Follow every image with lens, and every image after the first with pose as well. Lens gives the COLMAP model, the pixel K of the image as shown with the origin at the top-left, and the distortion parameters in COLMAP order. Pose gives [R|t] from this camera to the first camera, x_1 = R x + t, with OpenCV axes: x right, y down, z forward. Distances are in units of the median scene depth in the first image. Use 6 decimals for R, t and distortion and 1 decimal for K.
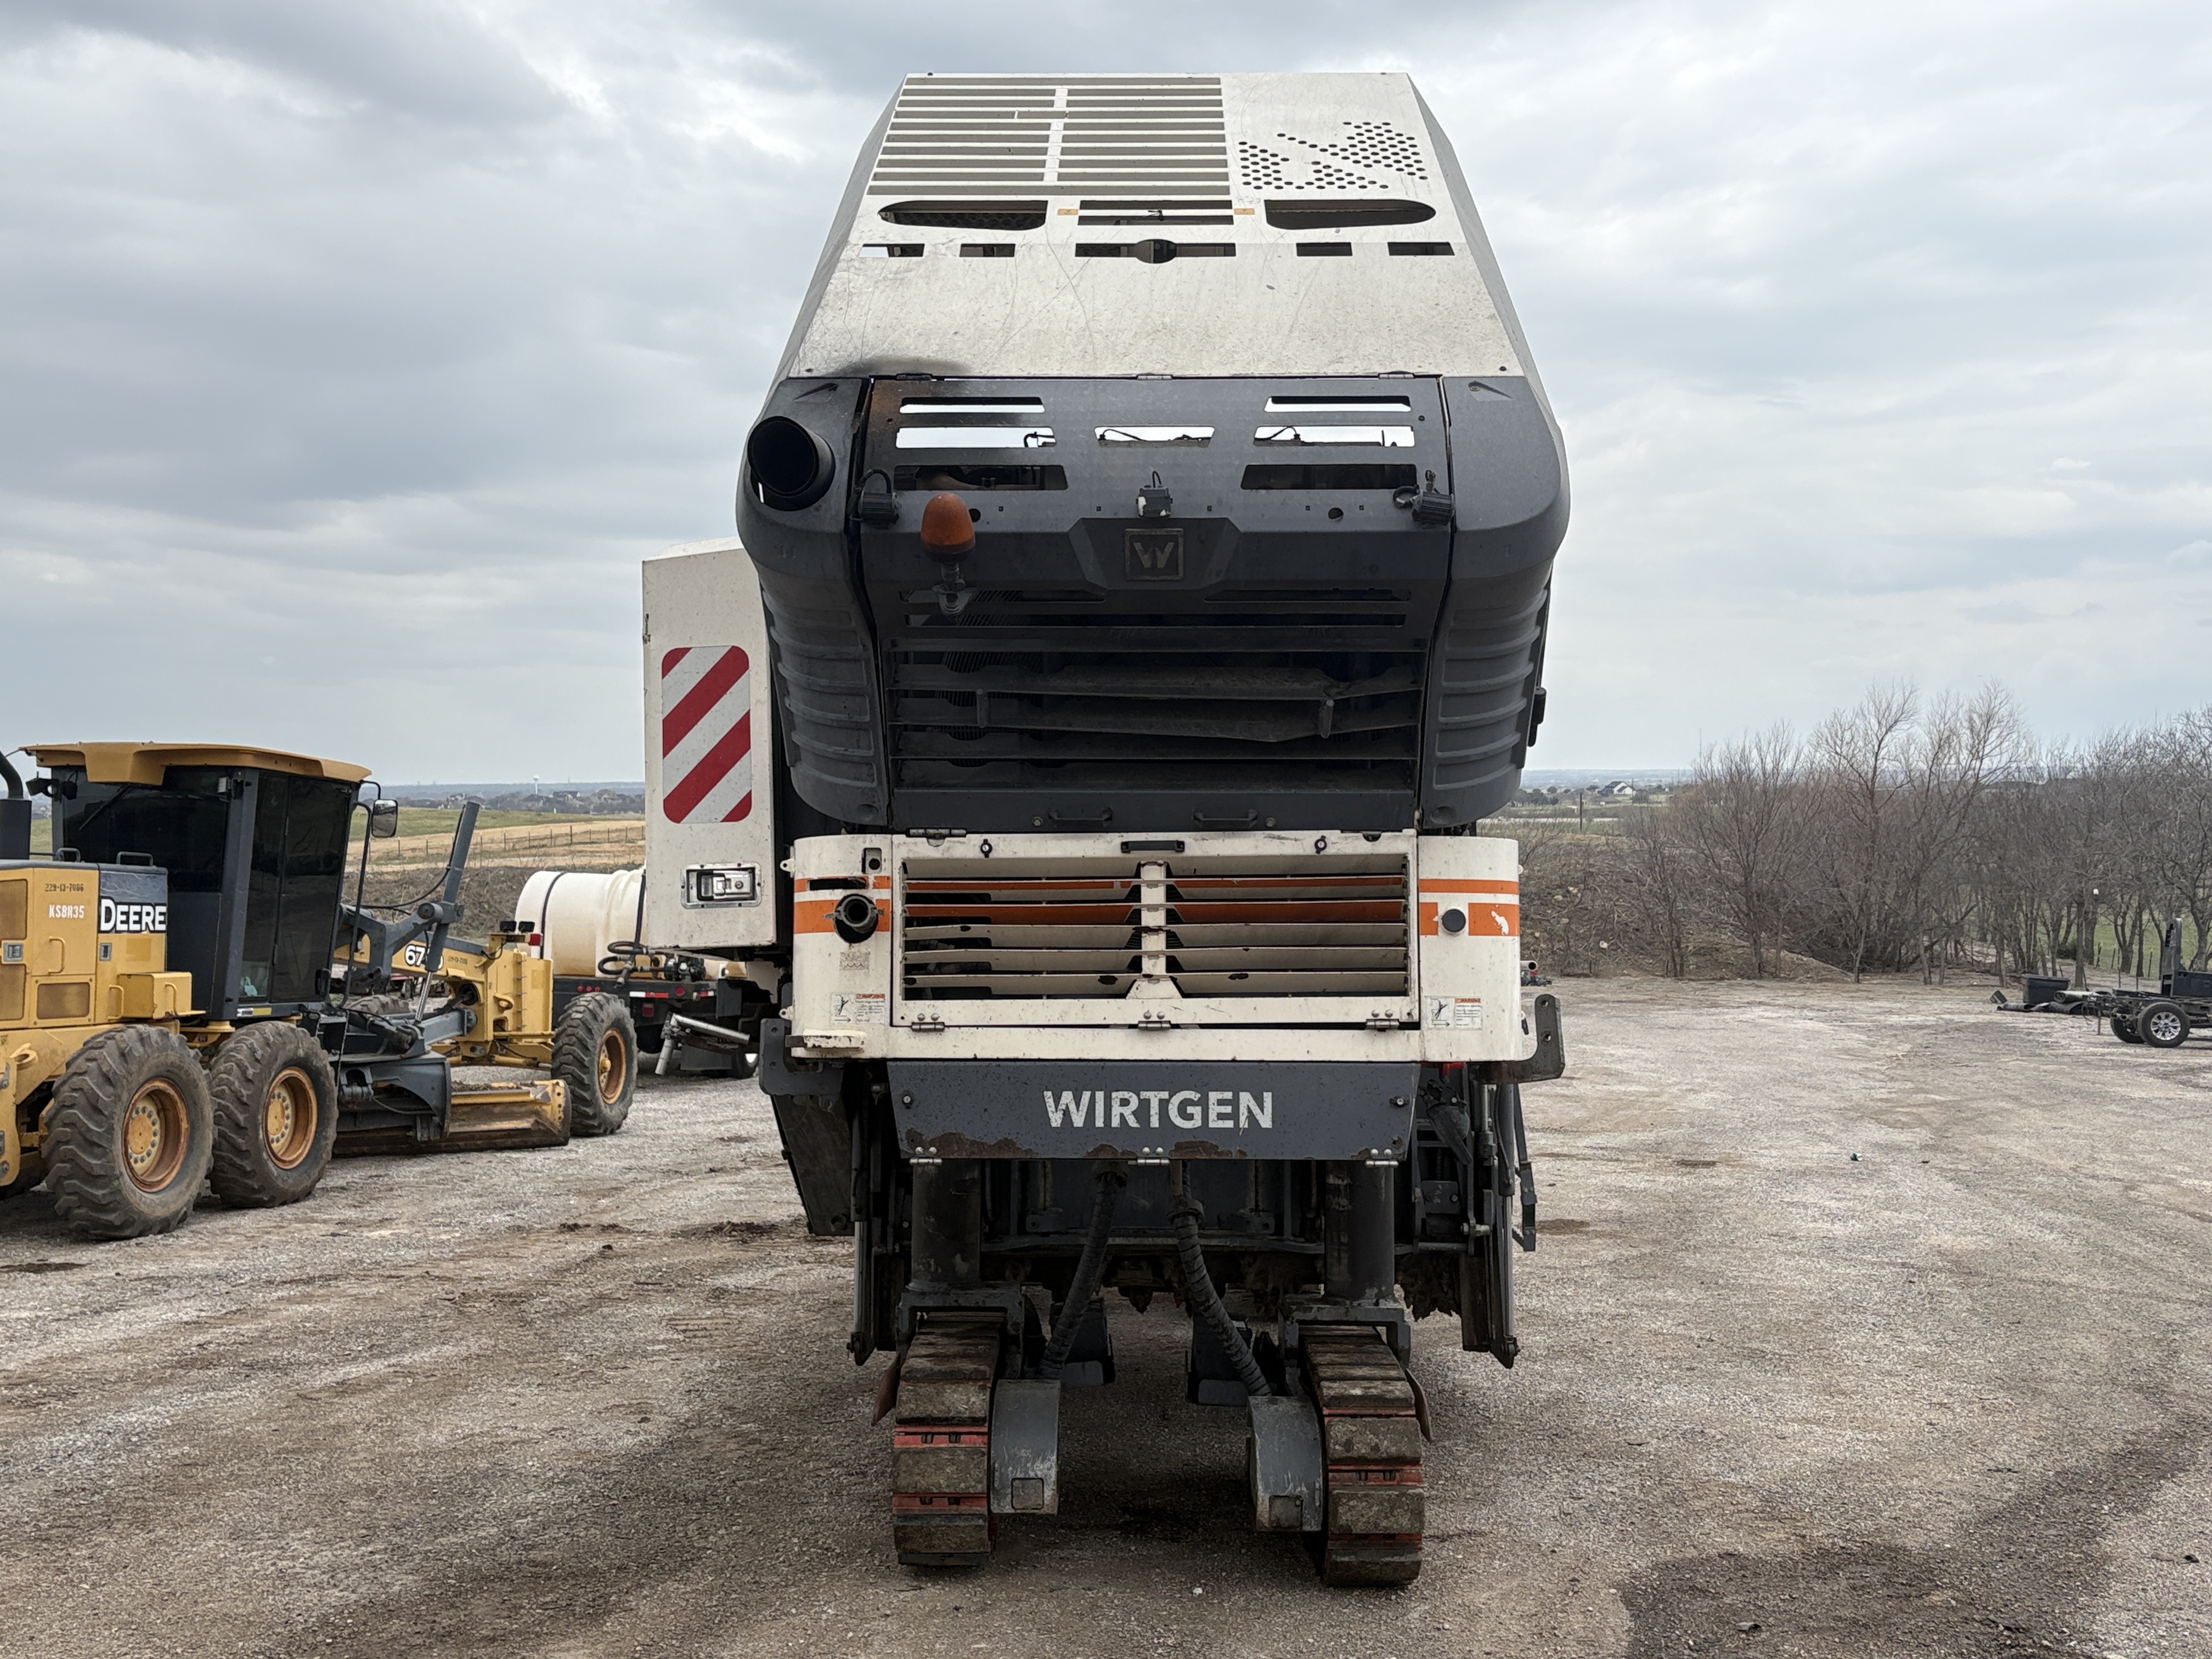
lens RADIAL K [[2192.4, 0, 1106.6], [0, 2192.4, 822.6], [0, 0, 1]] dist [0.137062, 0.000000]
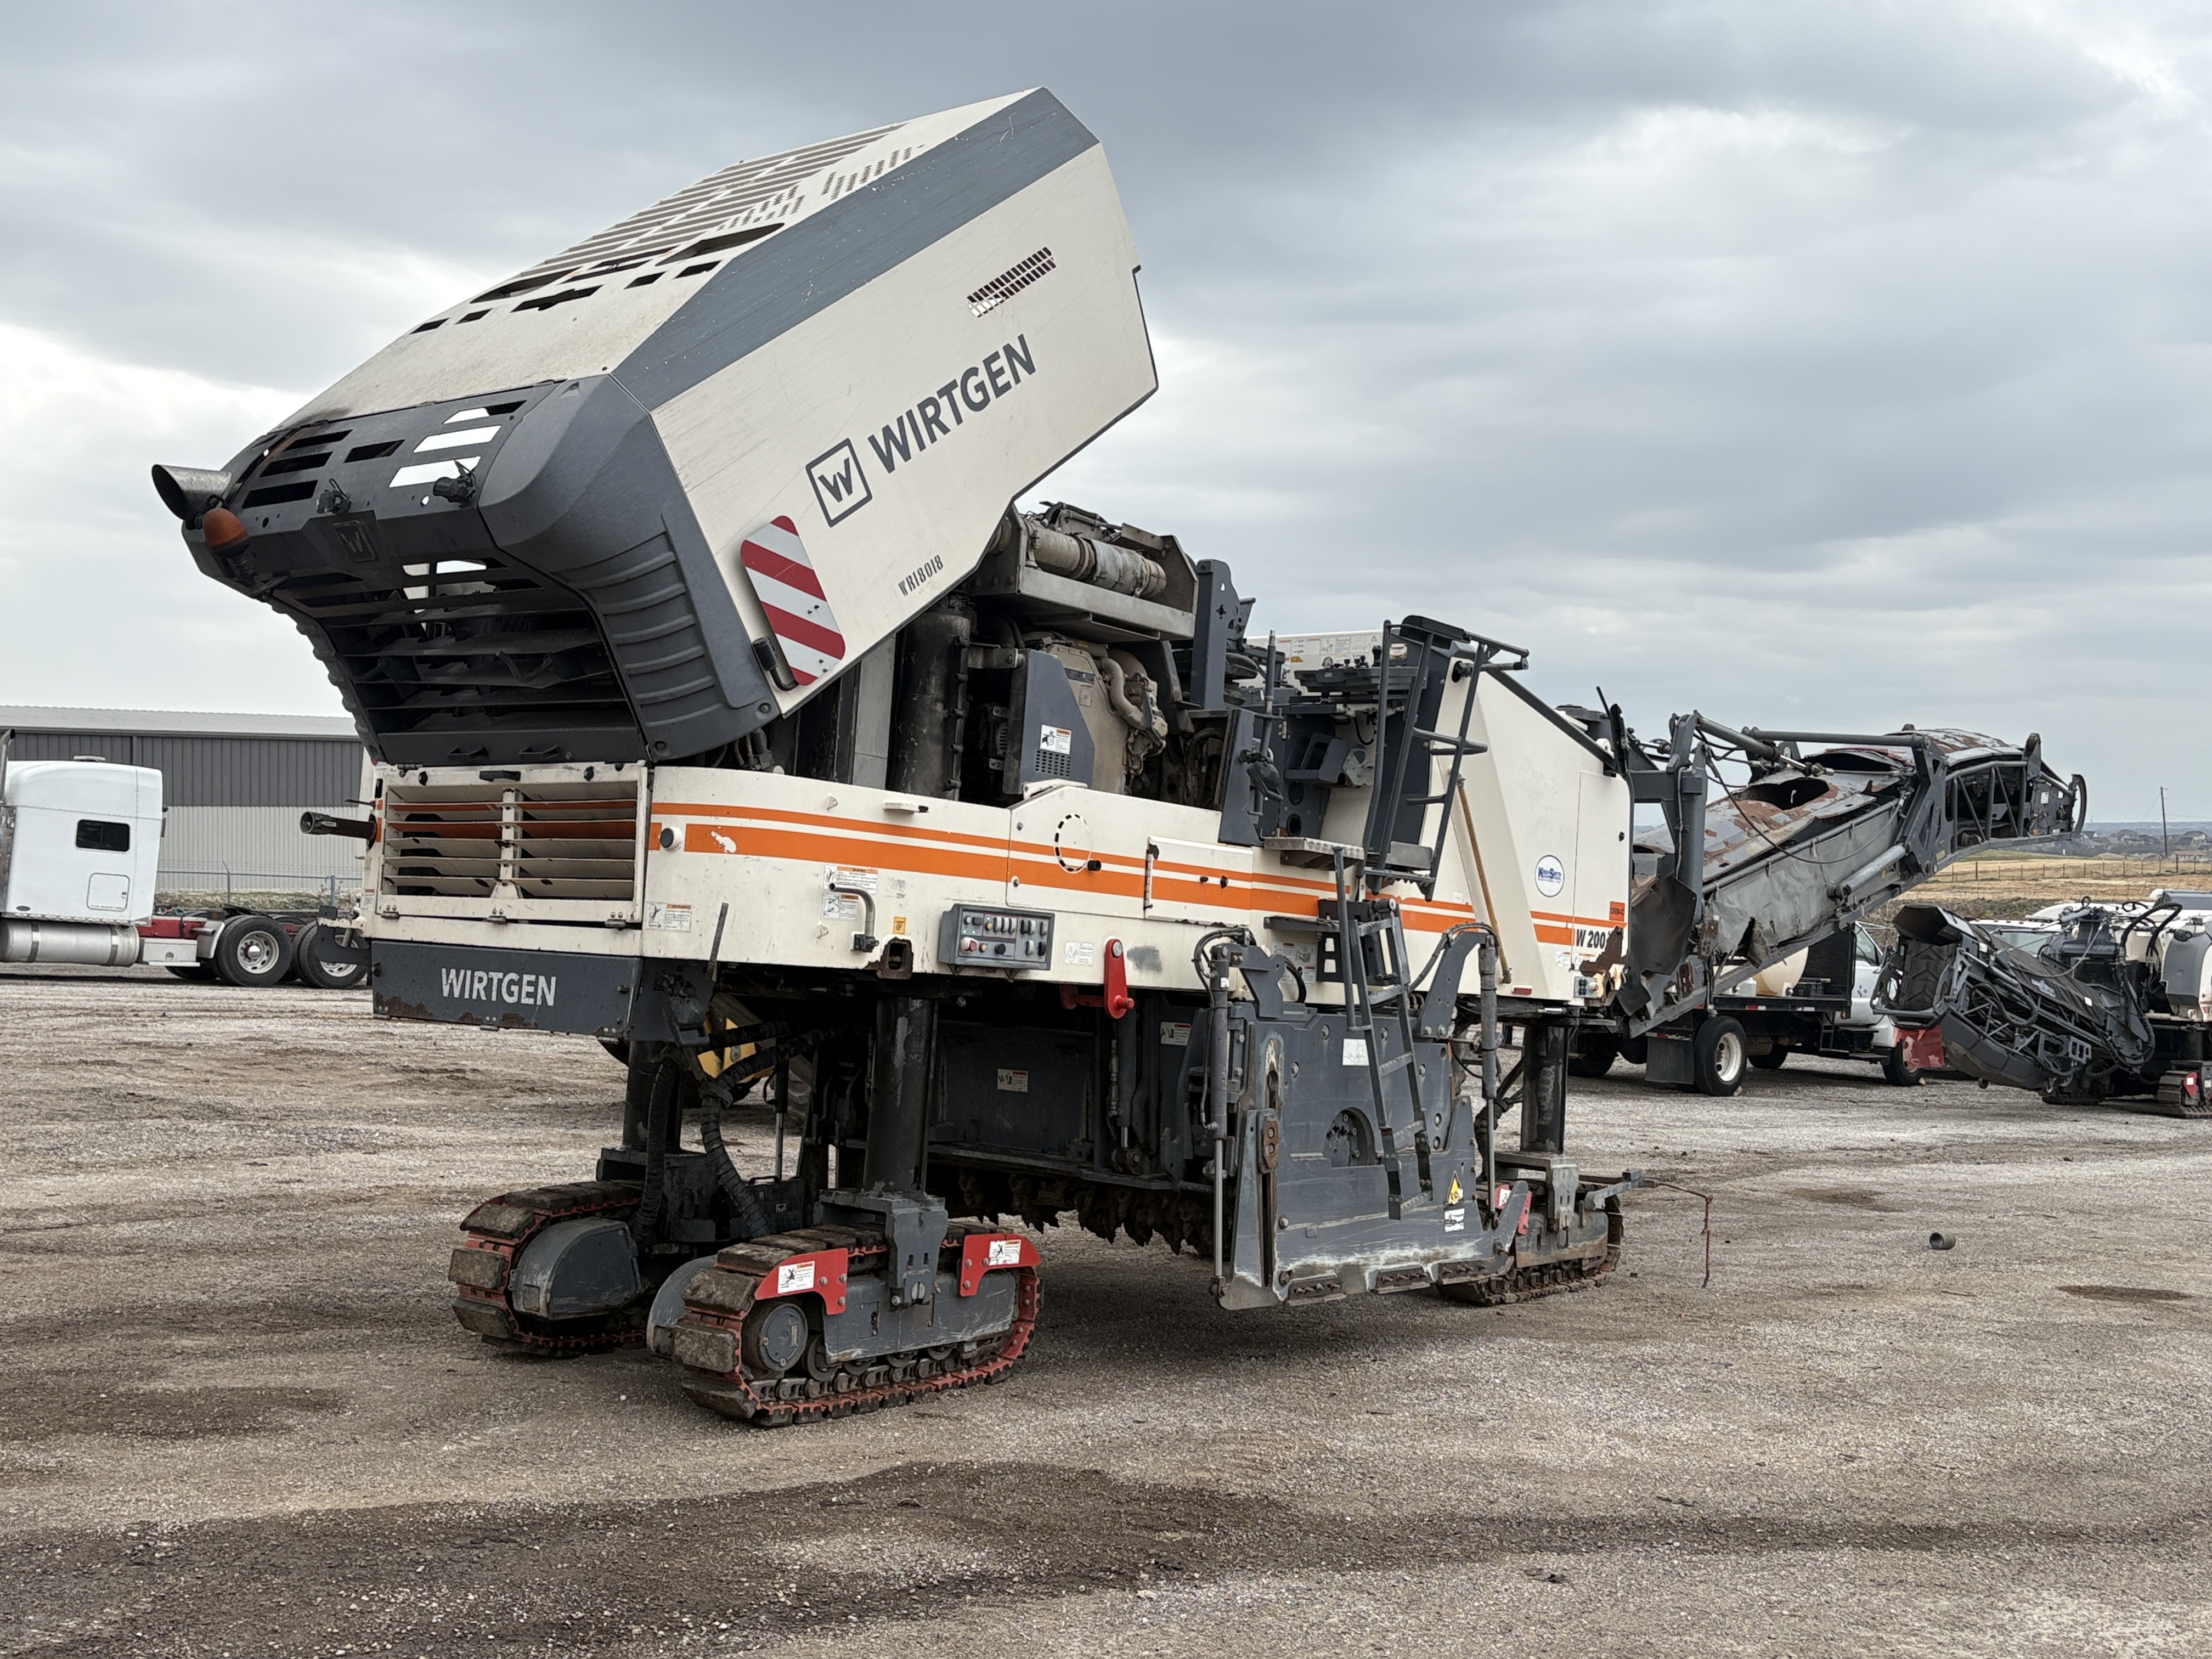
lens RADIAL K [[2192.4, 0, 1104.8], [0, 2192.4, 827.5], [0, 0, 1]] dist [0.137062, 0.000000]
pose [[0.795974, 0.008324, -0.605274, 1.057120], [-0.017174, 0.999813, -0.008836, 0.045336], [0.605087, 0.017428, 0.795968, 0.205478]]
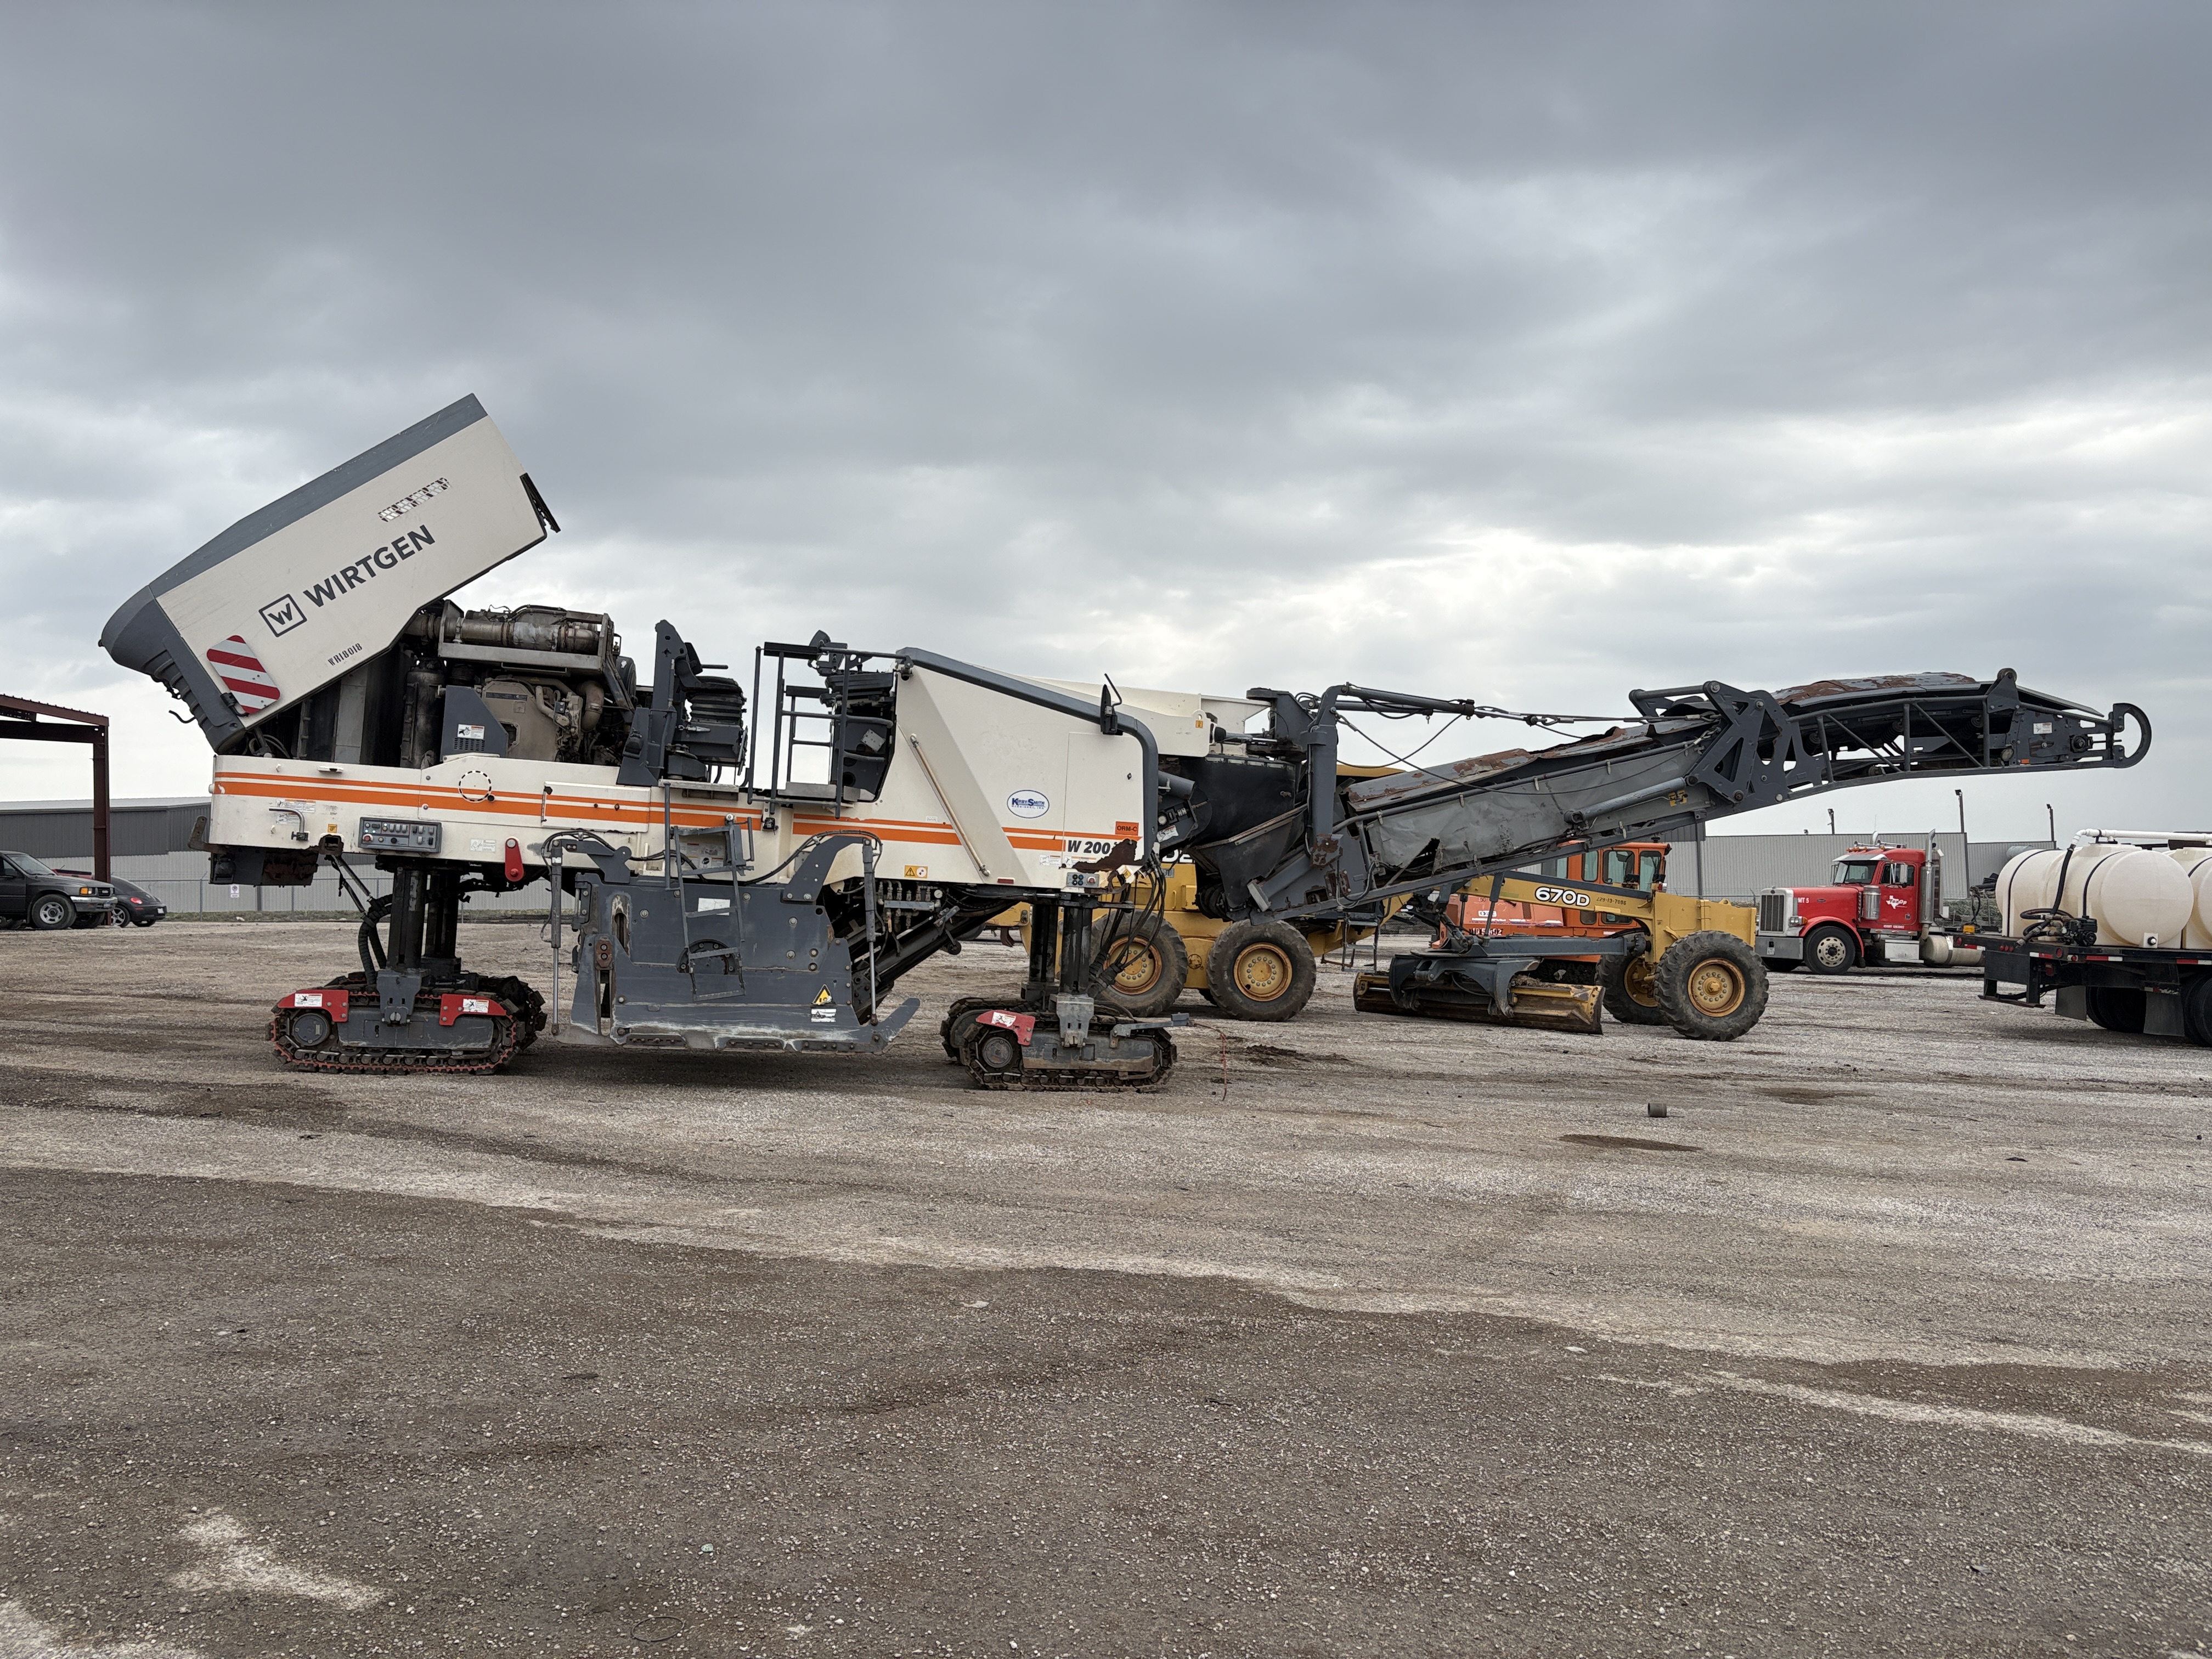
lens RADIAL K [[1675.0, 0, 1096.6], [0, 1675.0, 820.8], [0, 0, 1]] dist [0.057535, -0.008700]
pose [[0.226215, -0.036519, -0.973393, 2.372763], [0.010497, 0.999330, -0.035053, 0.167251], [0.974021, -0.002288, 0.226447, 1.622593]]
